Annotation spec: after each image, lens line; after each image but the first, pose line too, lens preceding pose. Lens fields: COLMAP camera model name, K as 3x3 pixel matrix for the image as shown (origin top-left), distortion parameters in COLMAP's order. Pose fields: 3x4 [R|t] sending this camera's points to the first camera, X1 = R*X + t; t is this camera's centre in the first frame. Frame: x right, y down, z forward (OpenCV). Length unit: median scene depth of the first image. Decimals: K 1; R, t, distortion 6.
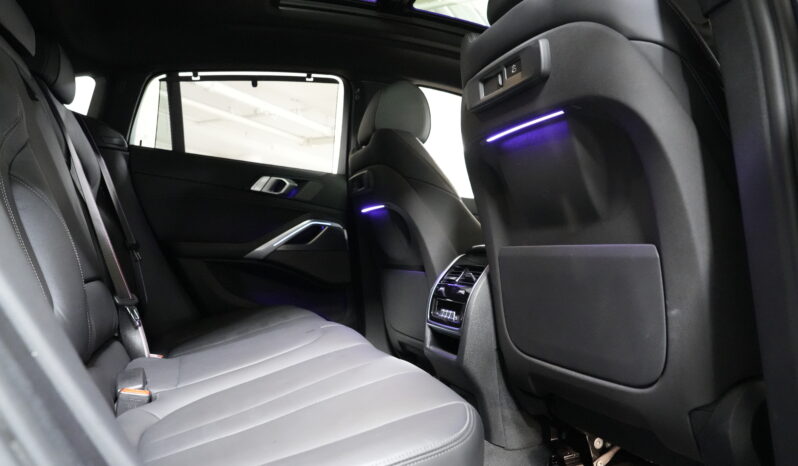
lens RADIAL K [[538.1, 0, 399.0], [0, 538.1, 233.0], [0, 0, 1]] dist [-0.118073, 0.090647]
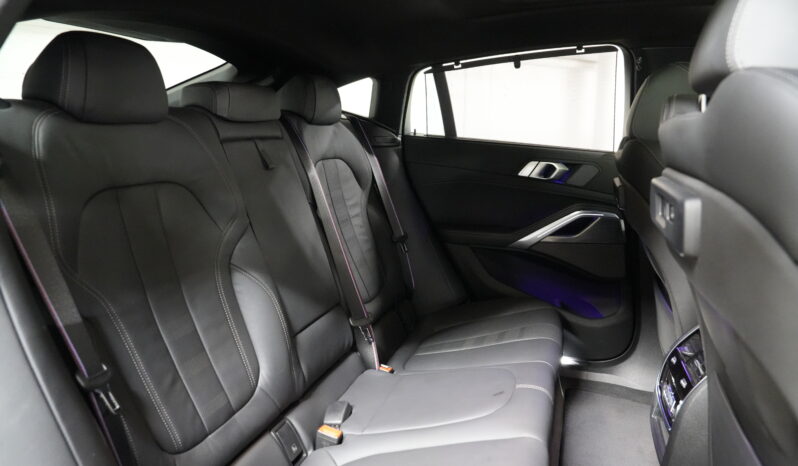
lens RADIAL K [[538.1, 0, 399.0], [0, 538.1, 233.0], [0, 0, 1]] dist [-0.118073, 0.090647]
pose [[0.786773, 0.103640, -0.608479, 0.154444], [0.028689, 0.978597, 0.203776, -0.188352], [0.616575, -0.177782, 0.766961, 0.113263]]
